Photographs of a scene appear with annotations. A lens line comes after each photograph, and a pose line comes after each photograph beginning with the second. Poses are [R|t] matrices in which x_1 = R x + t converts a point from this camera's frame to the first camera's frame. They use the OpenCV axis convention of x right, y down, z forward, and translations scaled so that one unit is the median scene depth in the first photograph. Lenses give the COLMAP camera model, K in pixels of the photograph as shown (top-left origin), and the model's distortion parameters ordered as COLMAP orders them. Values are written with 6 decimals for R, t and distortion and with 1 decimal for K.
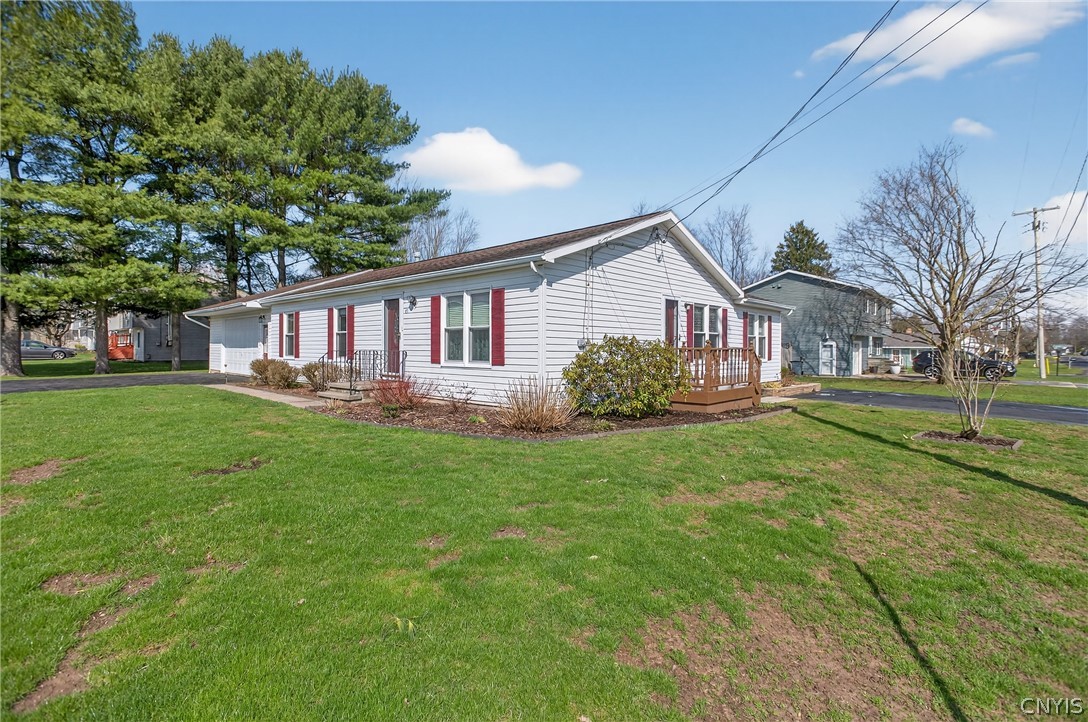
lens RADIAL K [[505.6, 0, 543.5], [0, 505.6, 347.6], [0, 0, 1]] dist [-0.000133, -0.000044]
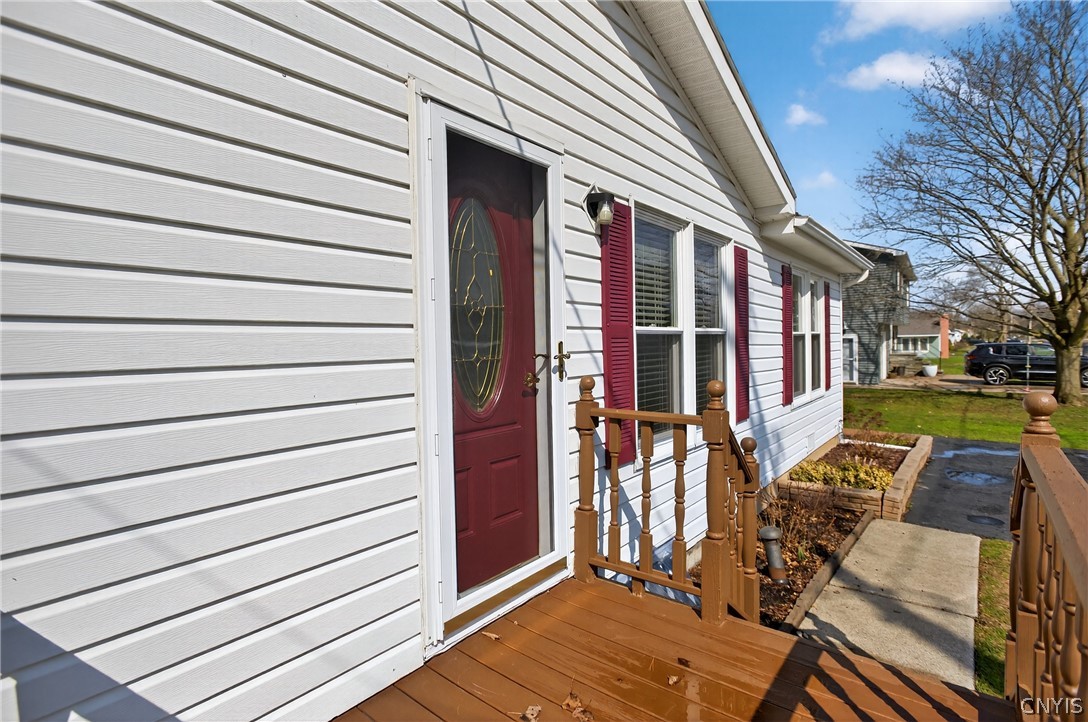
lens RADIAL K [[505.6, 0, 543.5], [0, 505.6, 347.6], [0, 0, 1]] dist [-0.000133, -0.000044]
pose [[0.997287, -0.026116, 0.068820, 0.213298], [0.025399, 0.999614, 0.011263, -0.023237], [-0.069087, -0.009484, 0.997566, 0.688857]]
